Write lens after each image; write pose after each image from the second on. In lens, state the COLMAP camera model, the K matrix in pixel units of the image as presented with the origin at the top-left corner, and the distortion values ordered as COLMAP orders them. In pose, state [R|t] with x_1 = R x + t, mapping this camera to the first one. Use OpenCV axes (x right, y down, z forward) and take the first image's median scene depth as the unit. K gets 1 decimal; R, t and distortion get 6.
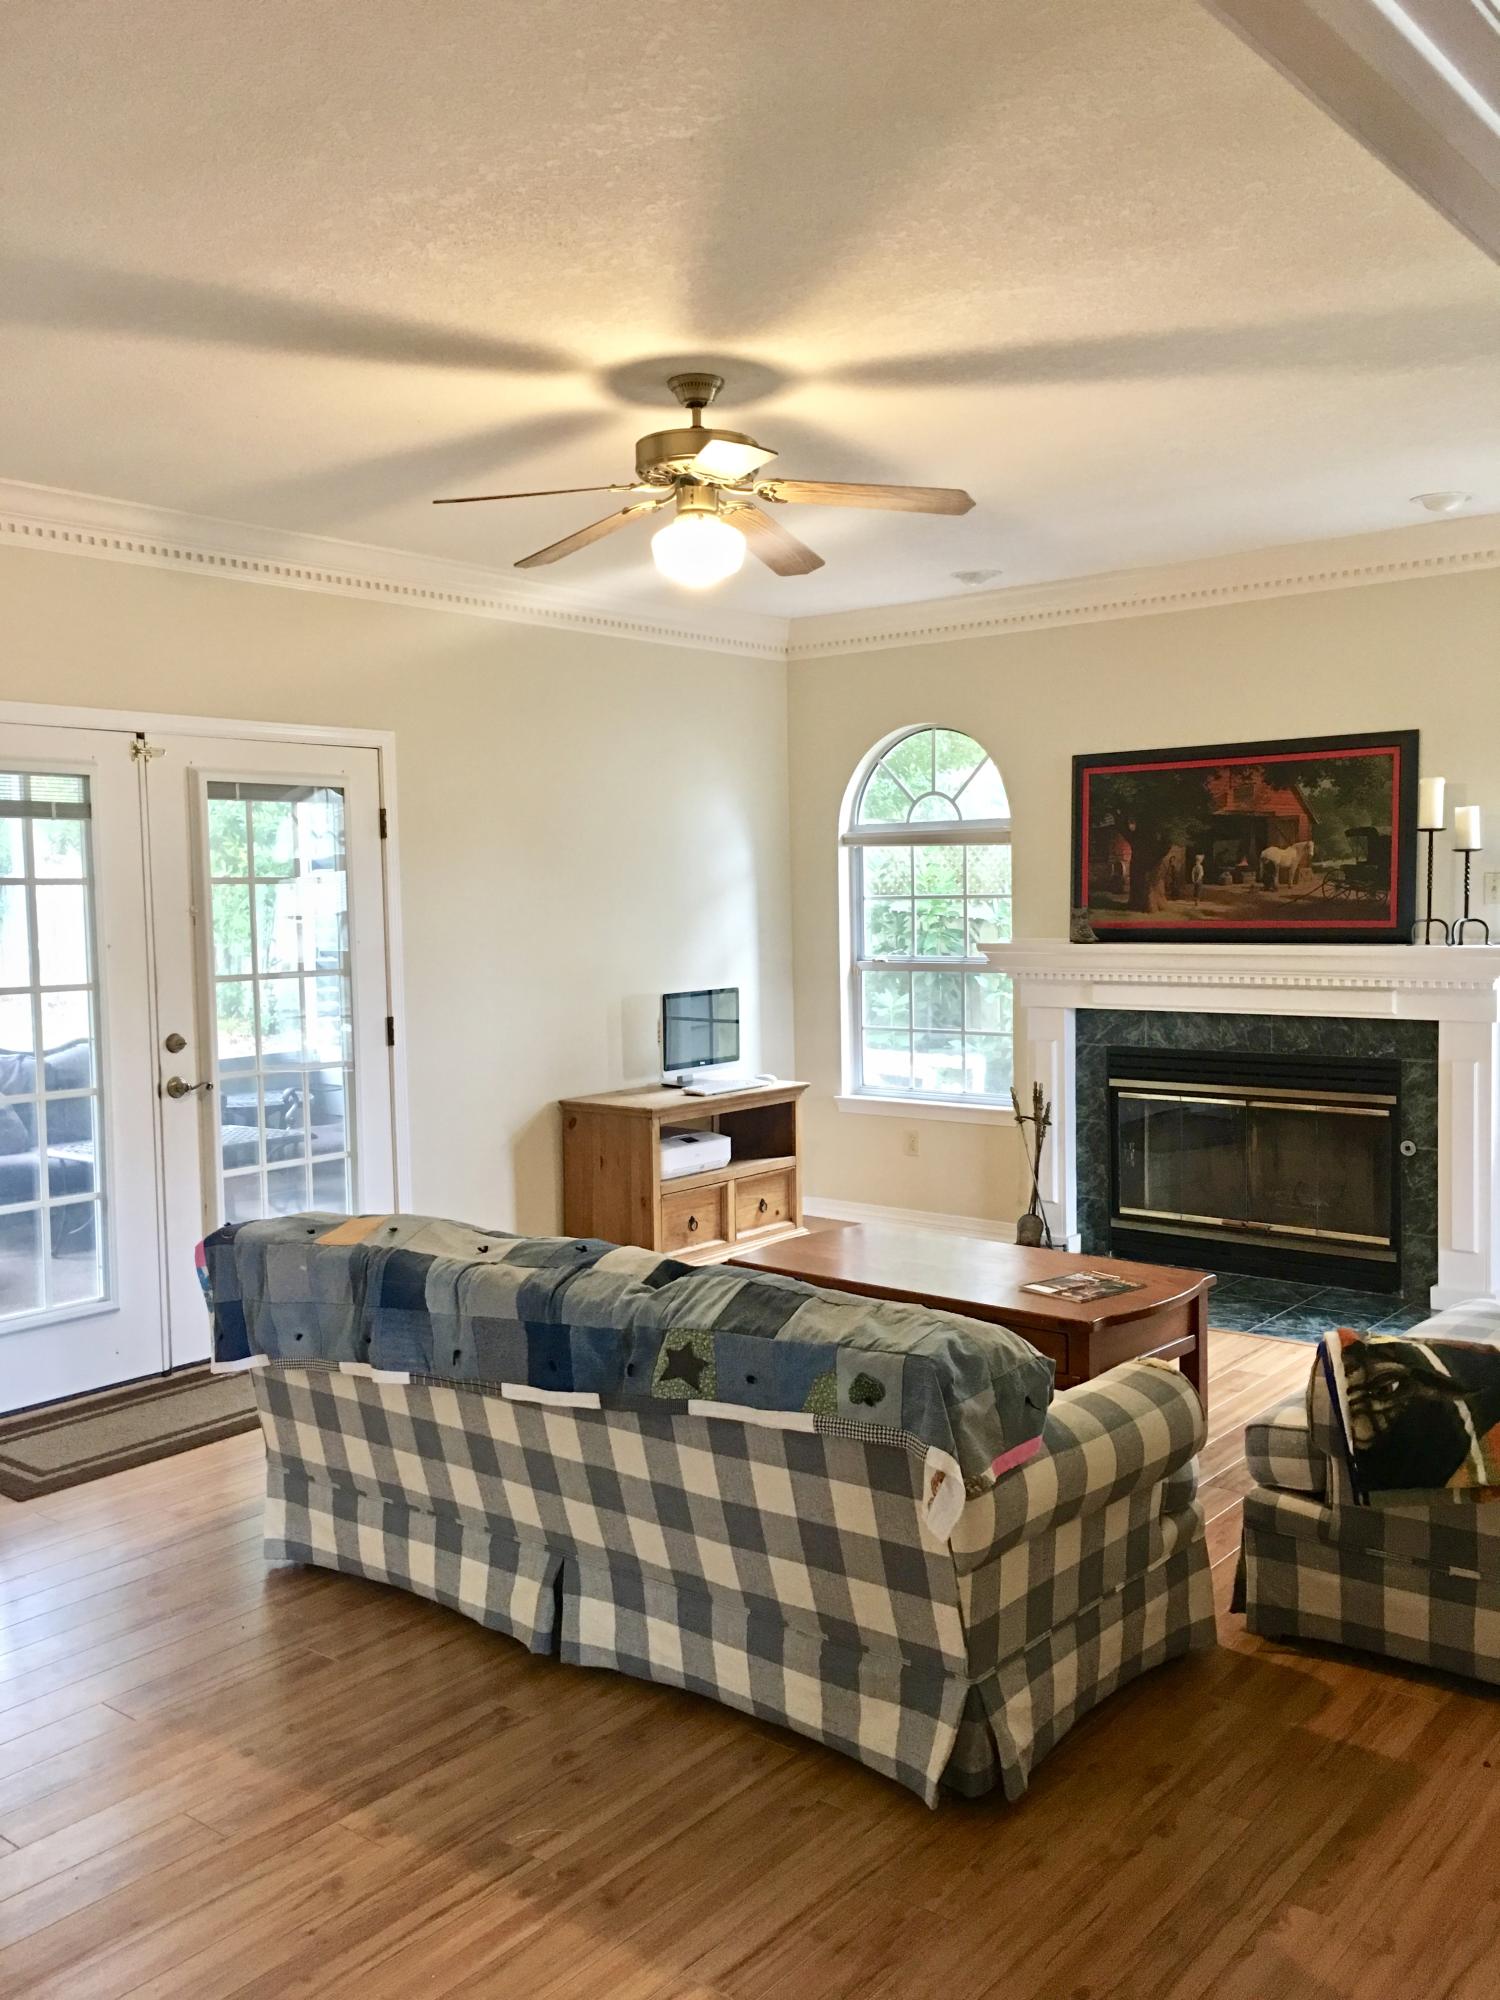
lens RADIAL K [[1701.1, 0, 750.0], [0, 1701.1, 1000.0], [0, 0, 1]] dist [0.082777, -0.104395]
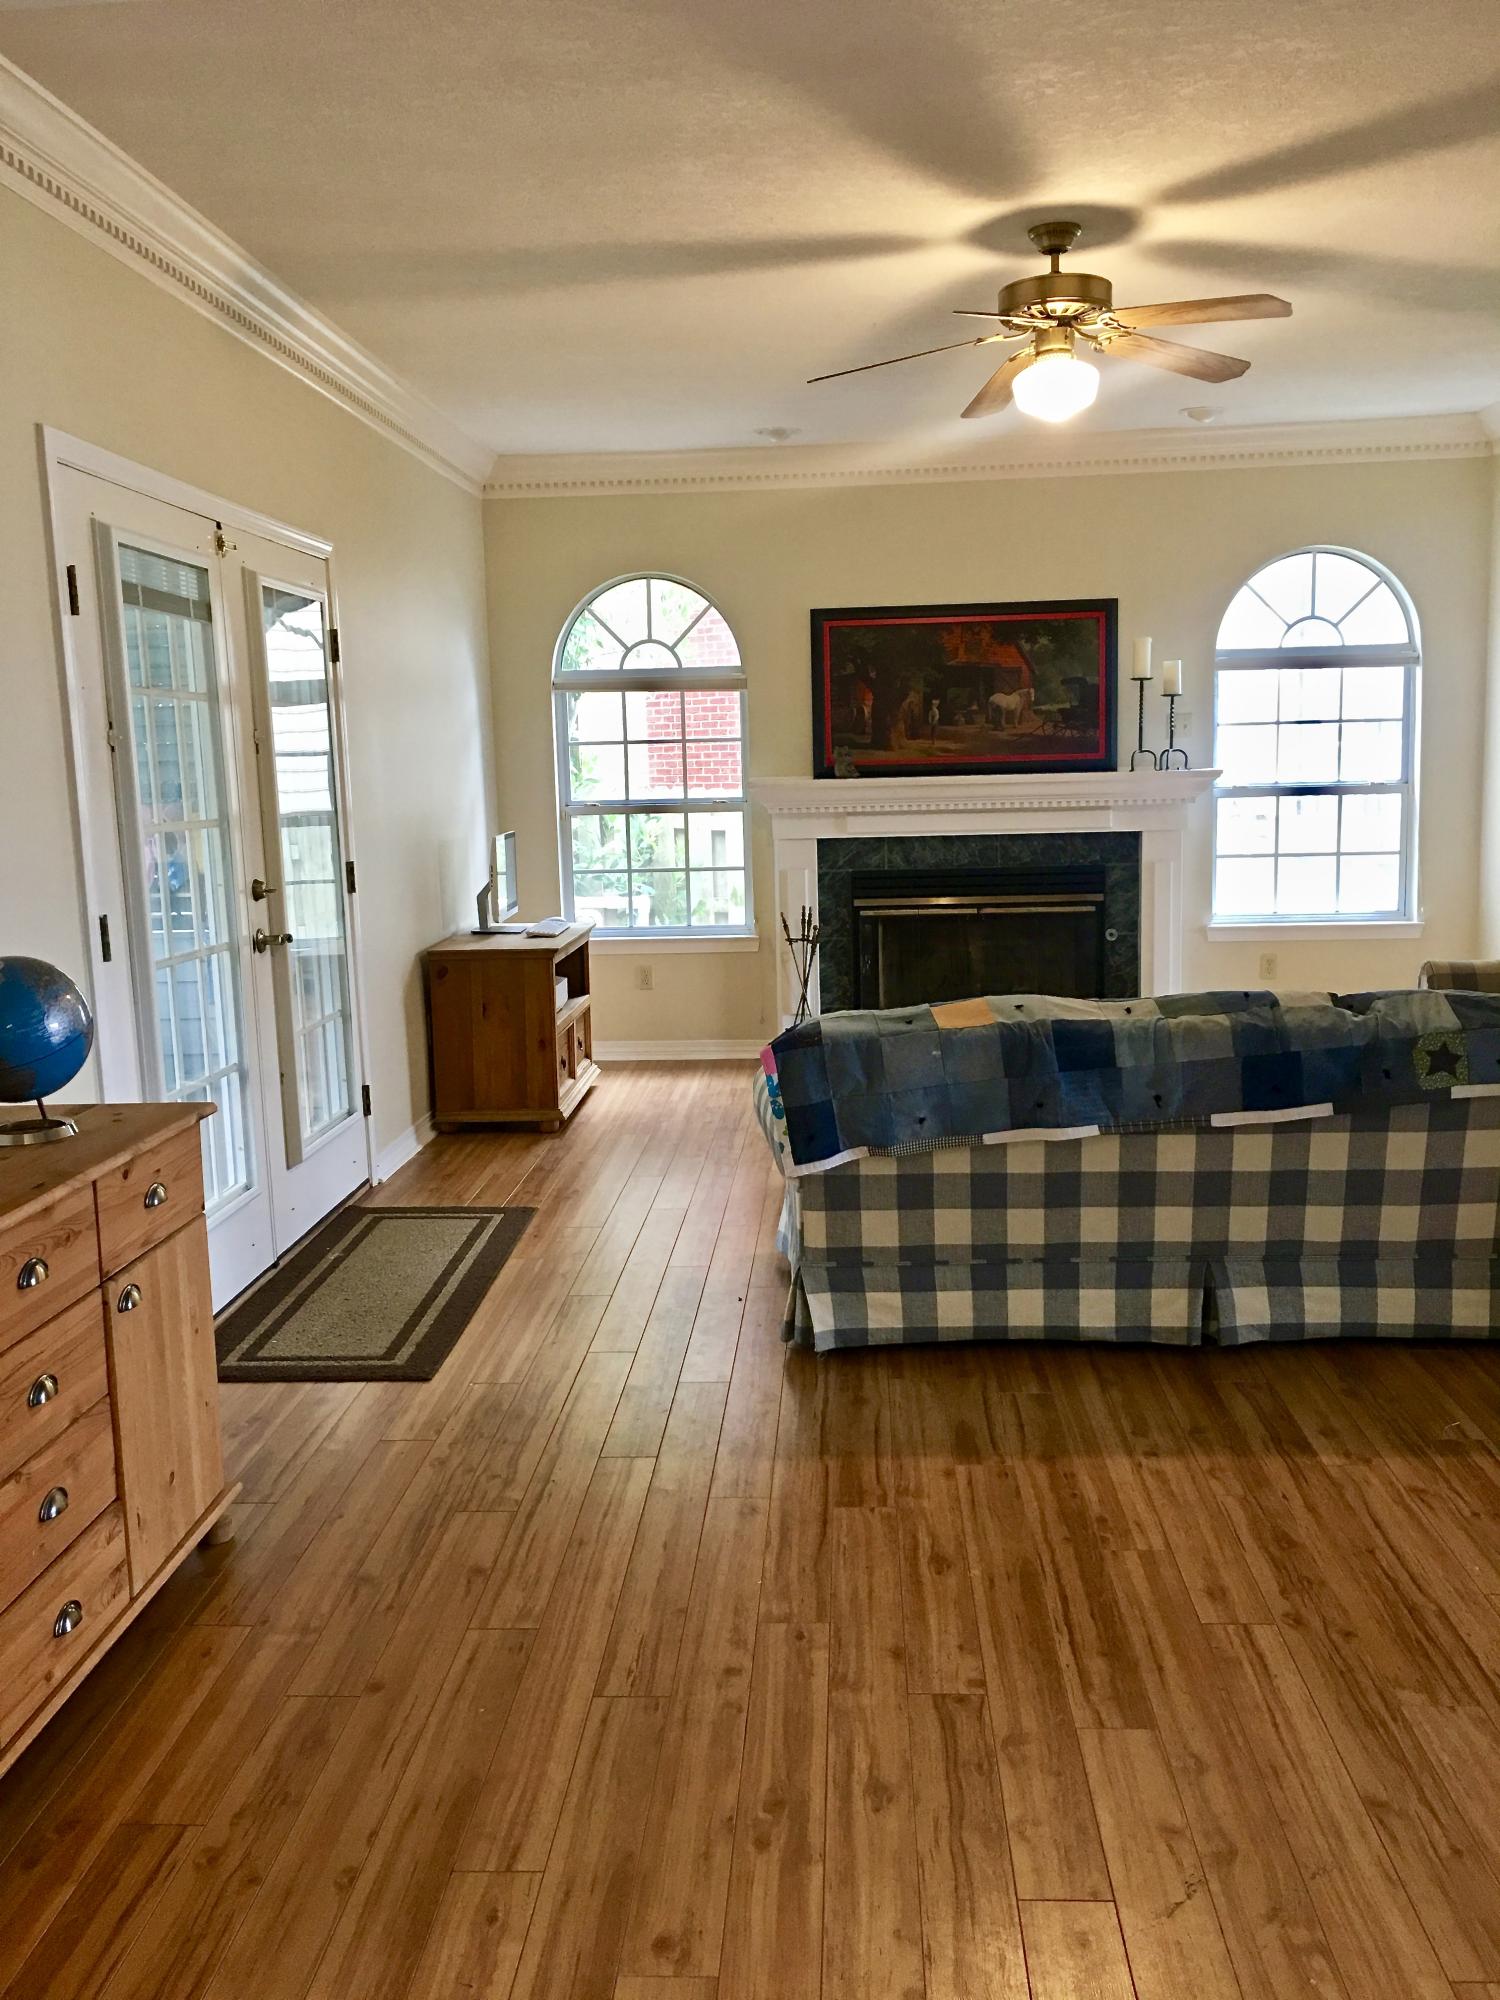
lens RADIAL K [[1704.8, 0, 757.1], [0, 1704.8, 992.6], [0, 0, 1]] dist [0.053454, -0.005403]
pose [[0.812214, -0.084124, 0.577262, -0.542072], [0.049144, 0.995897, 0.075984, 0.019876], [-0.581286, -0.033347, 0.813016, 0.123139]]
